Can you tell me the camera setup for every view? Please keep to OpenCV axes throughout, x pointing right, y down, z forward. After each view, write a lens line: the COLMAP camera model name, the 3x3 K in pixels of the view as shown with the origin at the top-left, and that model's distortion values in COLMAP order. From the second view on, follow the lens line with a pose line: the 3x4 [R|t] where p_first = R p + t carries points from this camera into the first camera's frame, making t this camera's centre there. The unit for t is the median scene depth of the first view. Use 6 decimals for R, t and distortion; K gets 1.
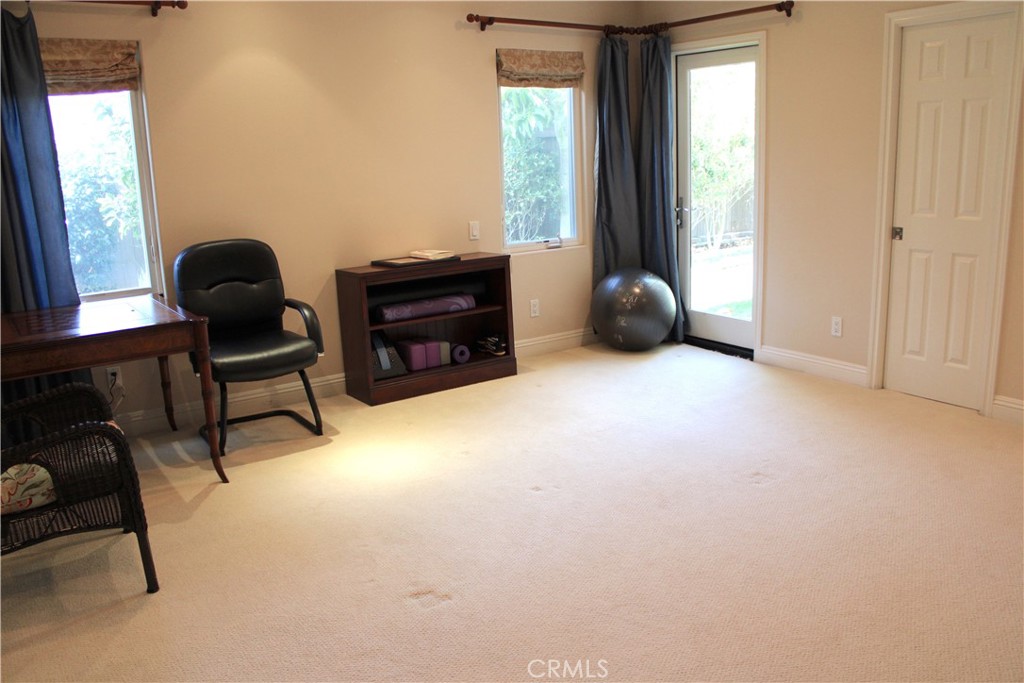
lens RADIAL K [[849.0, 0, 512.0], [0, 849.0, 341.5], [0, 0, 1]] dist [-0.159451, 0.133187]
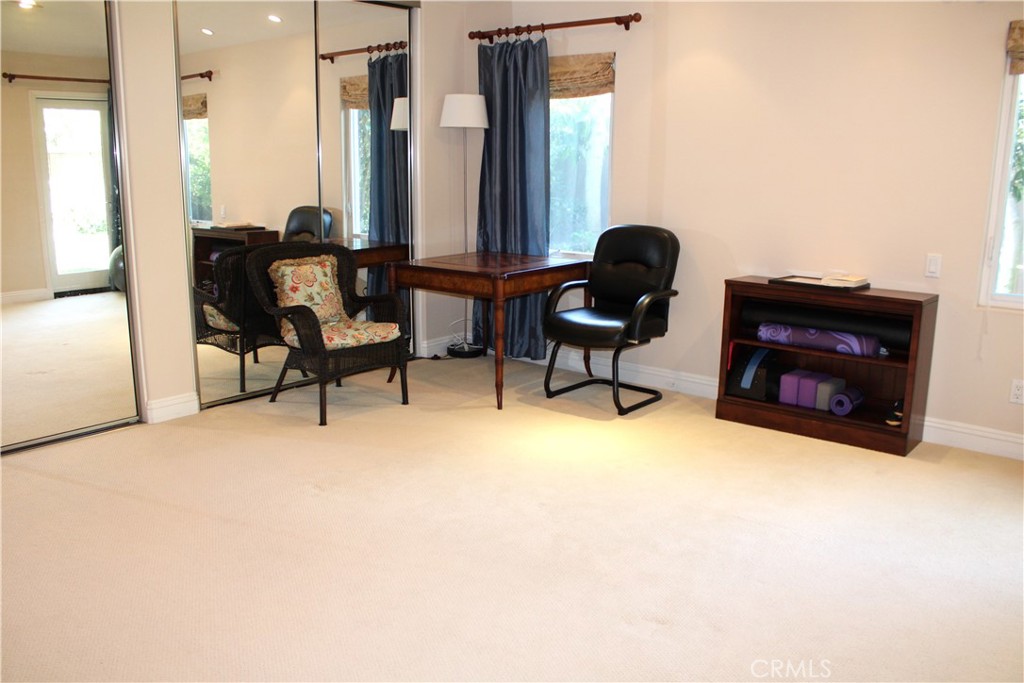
lens RADIAL K [[890.9, 0, 512.0], [0, 890.9, 341.5], [0, 0, 1]] dist [-0.162887, 0.168117]
pose [[0.250428, 0.234813, -0.939228, 0.677214], [-0.228388, 0.957089, 0.178383, -0.128946], [0.940811, 0.169836, 0.293310, 0.456658]]
